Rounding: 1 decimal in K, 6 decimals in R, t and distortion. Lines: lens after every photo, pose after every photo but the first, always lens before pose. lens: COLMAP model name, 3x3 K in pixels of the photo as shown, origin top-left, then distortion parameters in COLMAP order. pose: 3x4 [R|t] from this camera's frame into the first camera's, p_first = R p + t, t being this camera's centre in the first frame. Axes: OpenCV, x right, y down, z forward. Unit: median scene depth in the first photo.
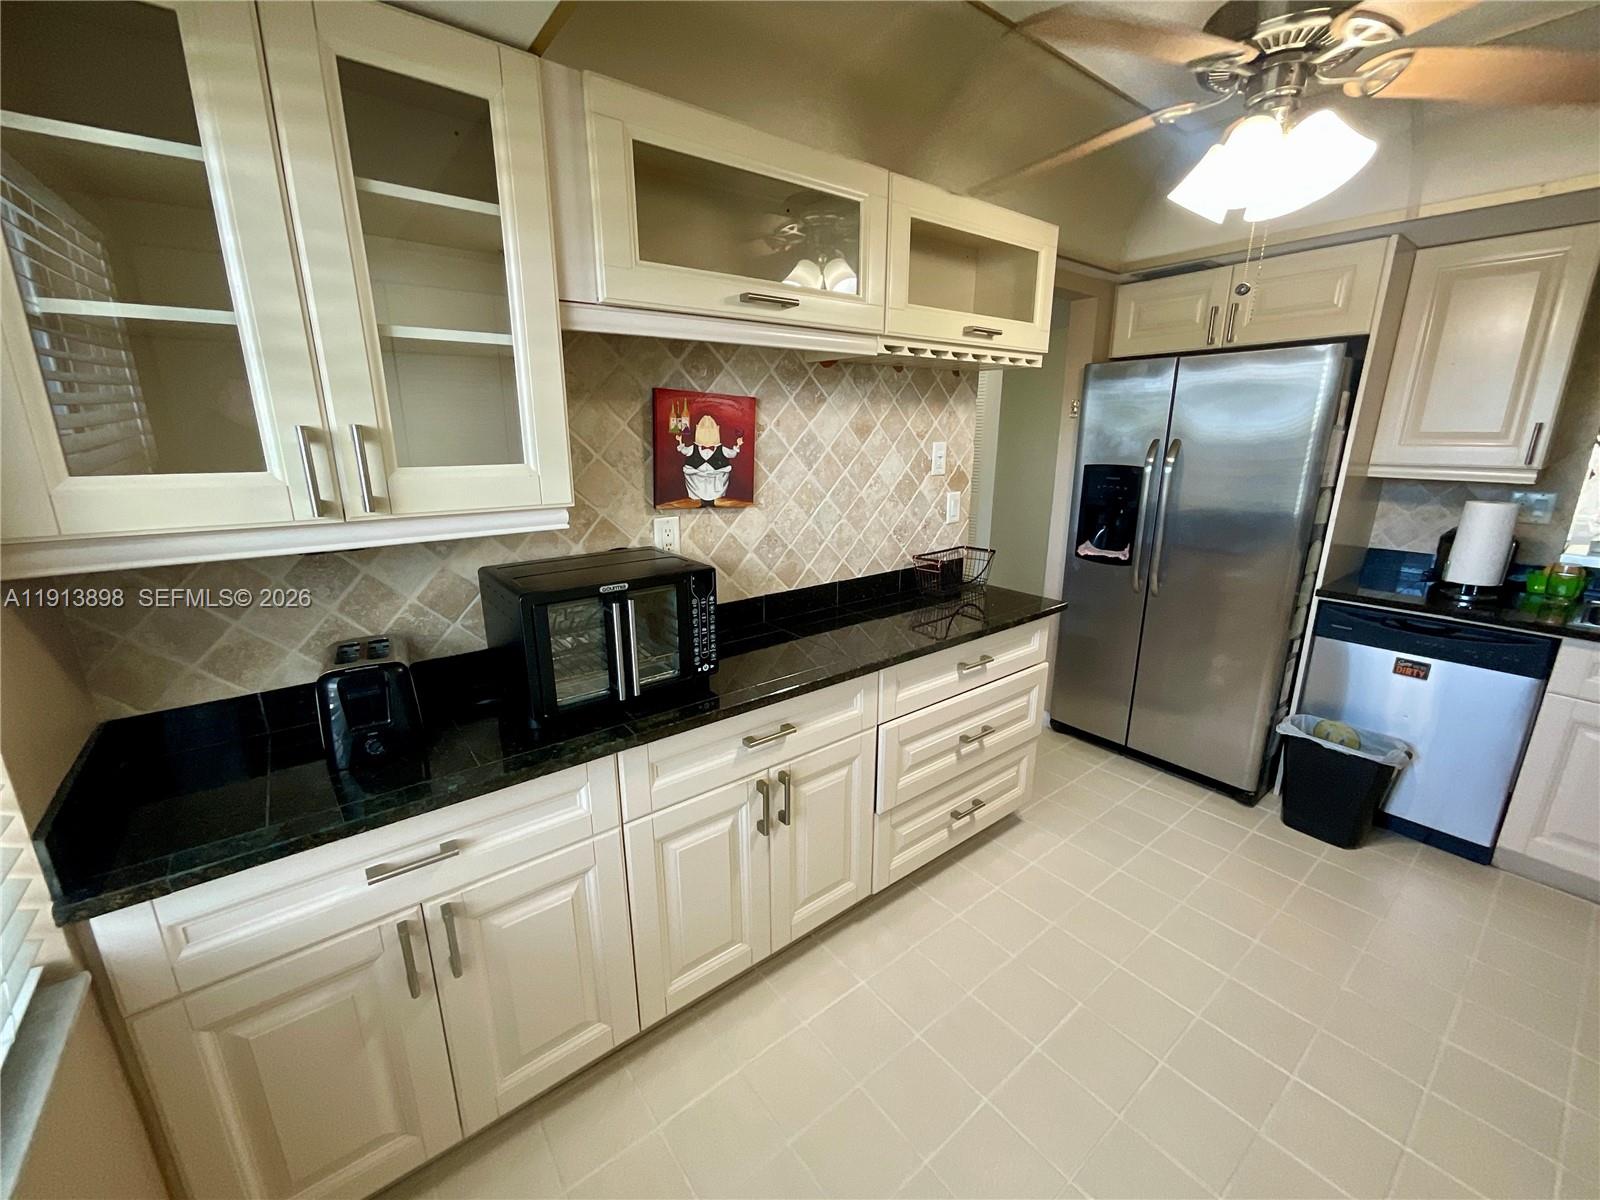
lens RADIAL K [[648.2, 0, 800.9], [0, 648.2, 602.3], [0, 0, 1]] dist [0.003550, -0.001925]
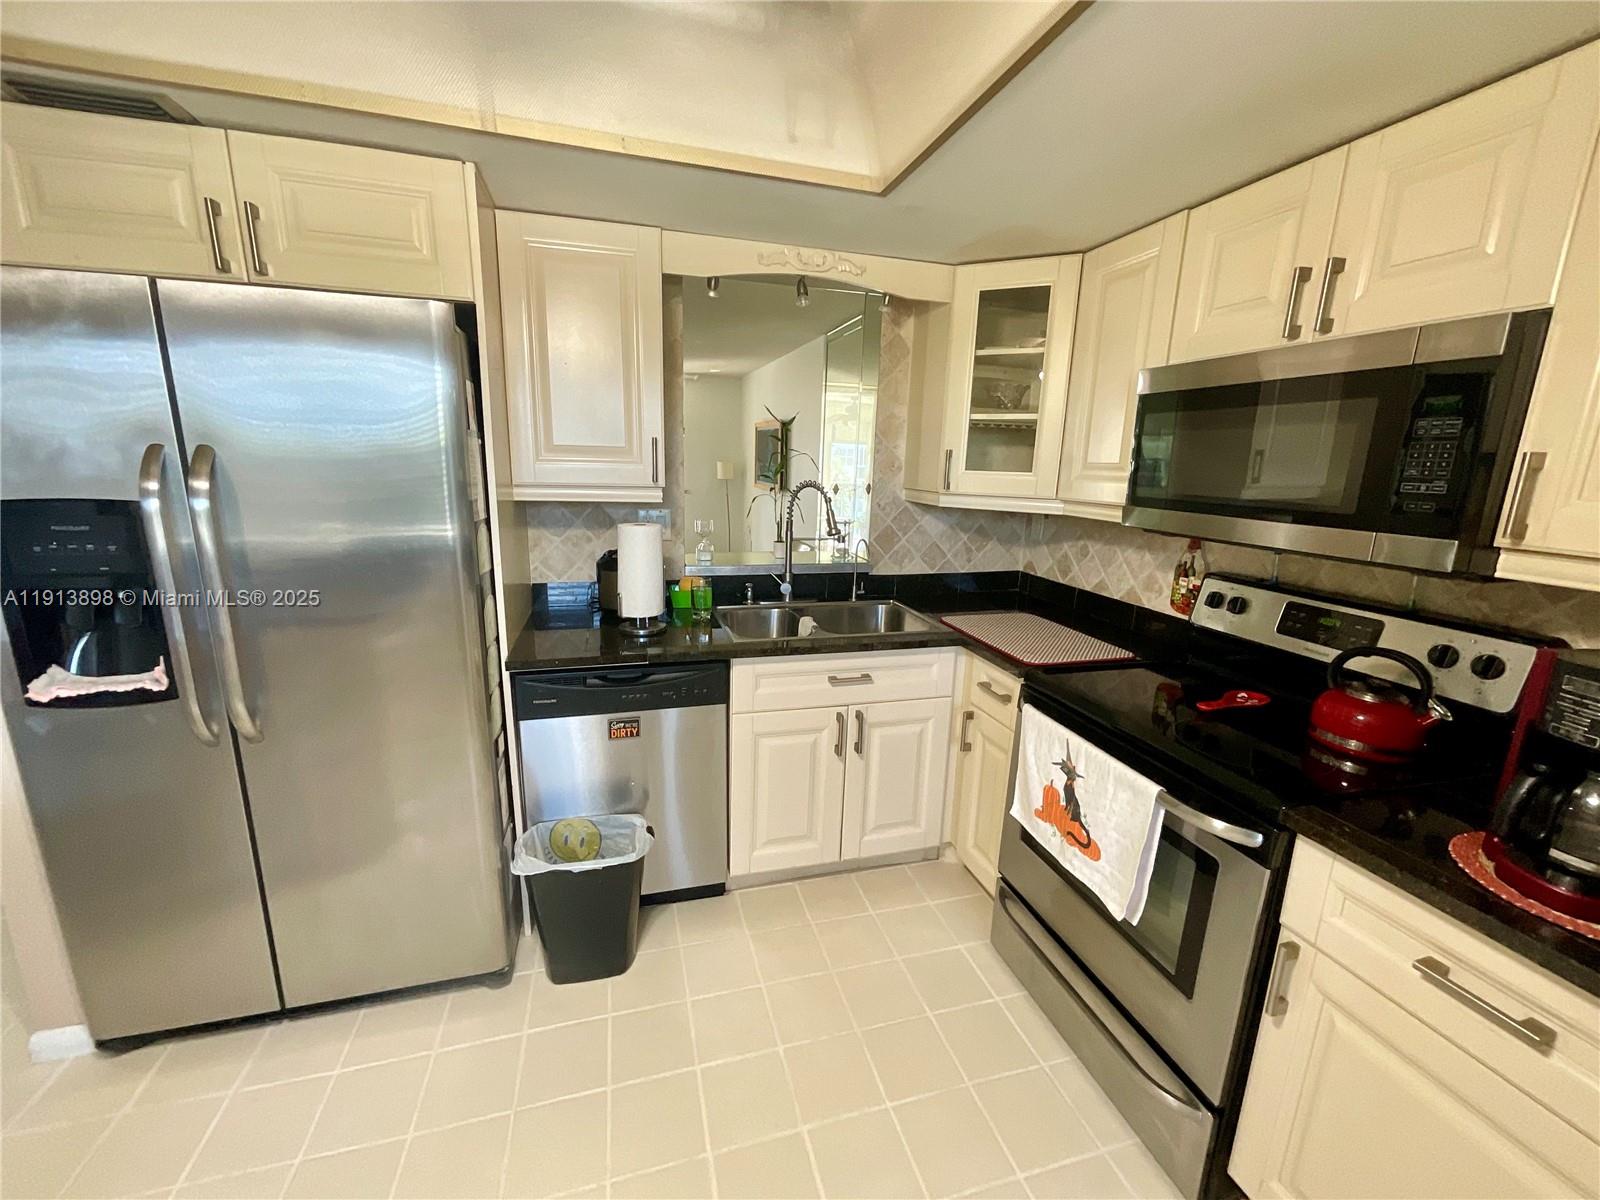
lens RADIAL K [[648.2, 0, 803.0], [0, 648.2, 603.2], [0, 0, 1]] dist [0.003550, -0.001925]
pose [[0.368574, -0.191475, 0.909665, 0.284964], [0.212532, 0.969996, 0.118062, -0.097121], [-0.904977, 0.149818, 0.398210, 0.417627]]
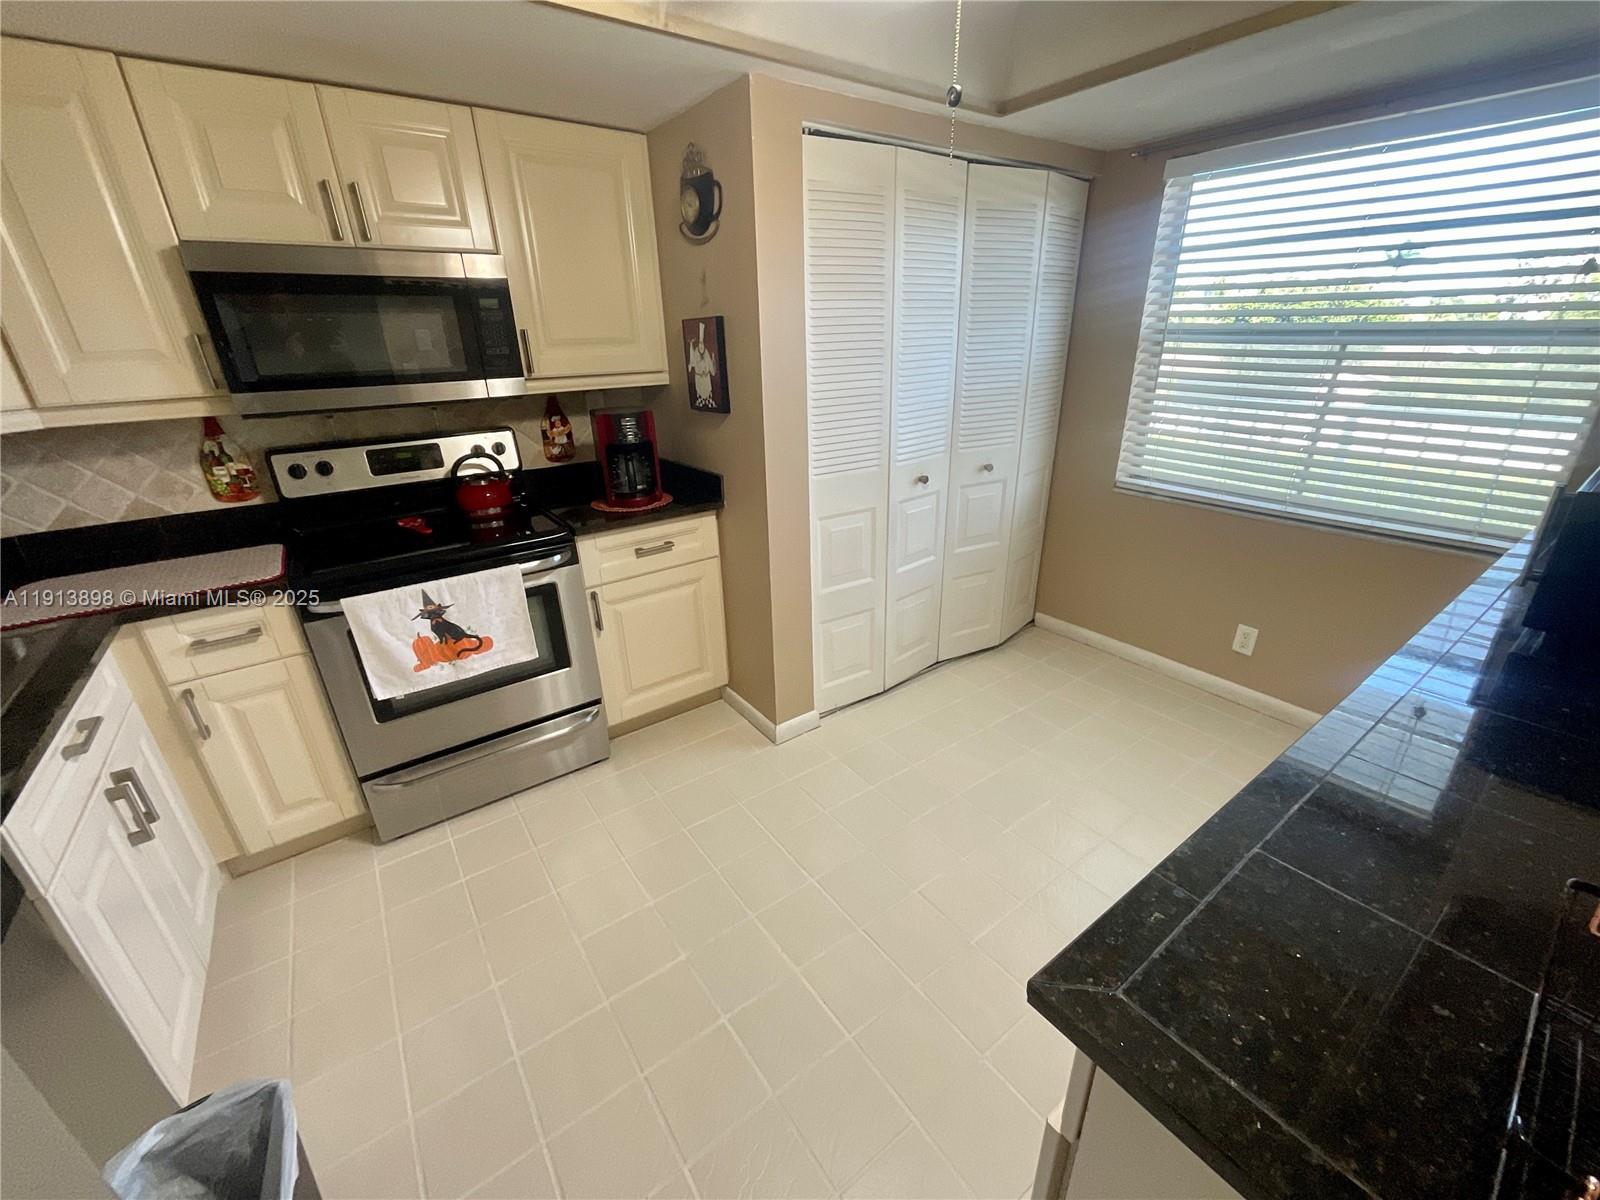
lens RADIAL K [[648.2, 0, 804.1], [0, 648.2, 602.0], [0, 0, 1]] dist [0.003550, -0.001925]
pose [[-0.999274, 0.009487, 0.036894, 0.455118], [0.030227, 0.786866, 0.616383, -0.279538], [-0.023183, 0.617051, -0.786582, 1.045736]]
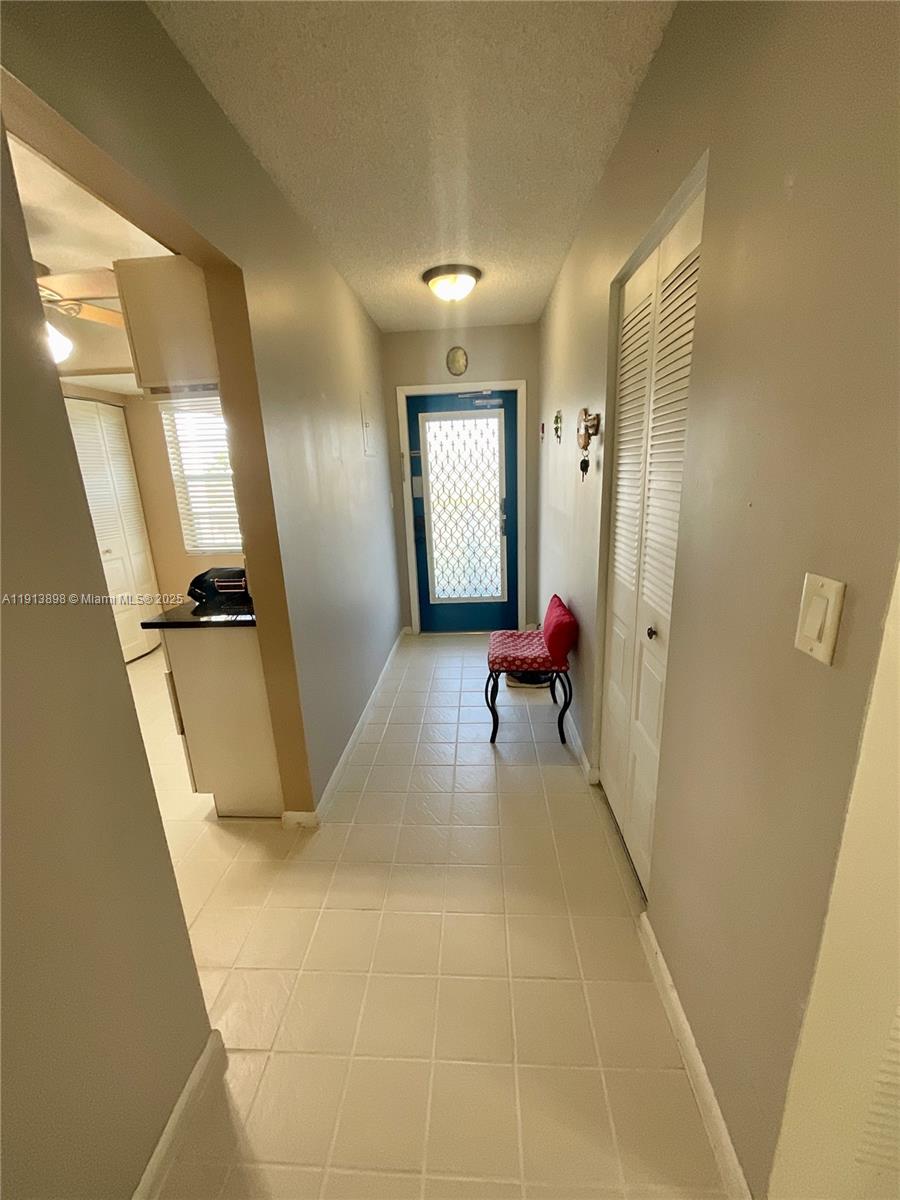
lens RADIAL K [[486.1, 0, 445.0], [0, 486.1, 592.2], [0, 0, 1]] dist [0.003550, -0.001925]
pose [[-0.660788, 0.218070, -0.718196, 0.607411], [-0.148947, 0.899735, 0.410233, -0.431221], [0.735646, 0.378050, -0.562053, 1.718322]]
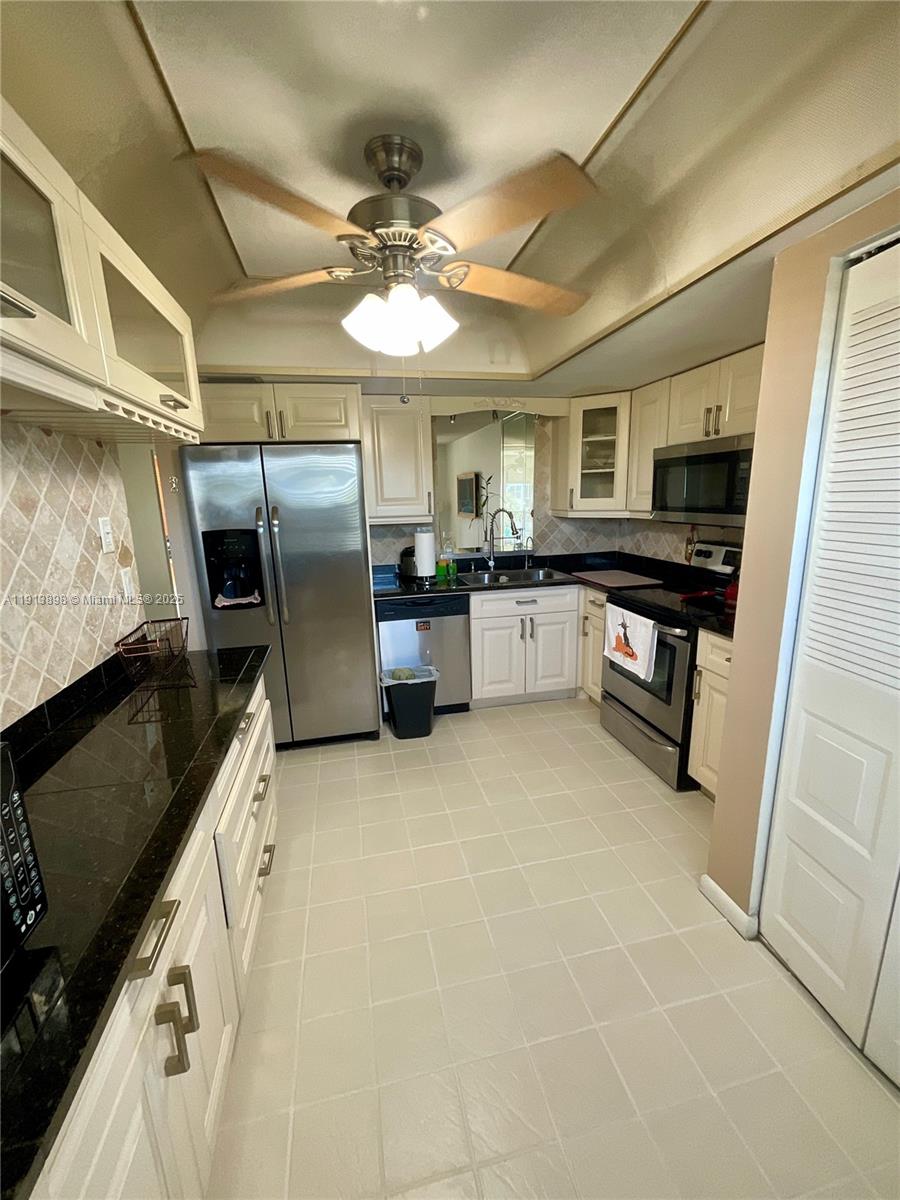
lens RADIAL K [[486.1, 0, 447.0], [0, 486.1, 600.1], [0, 0, 1]] dist [0.003550, -0.001925]
pose [[0.433187, -0.201274, 0.878543, -0.196516], [0.261321, 0.960925, 0.091297, -0.069680], [-0.862589, 0.190033, 0.468857, 0.279244]]
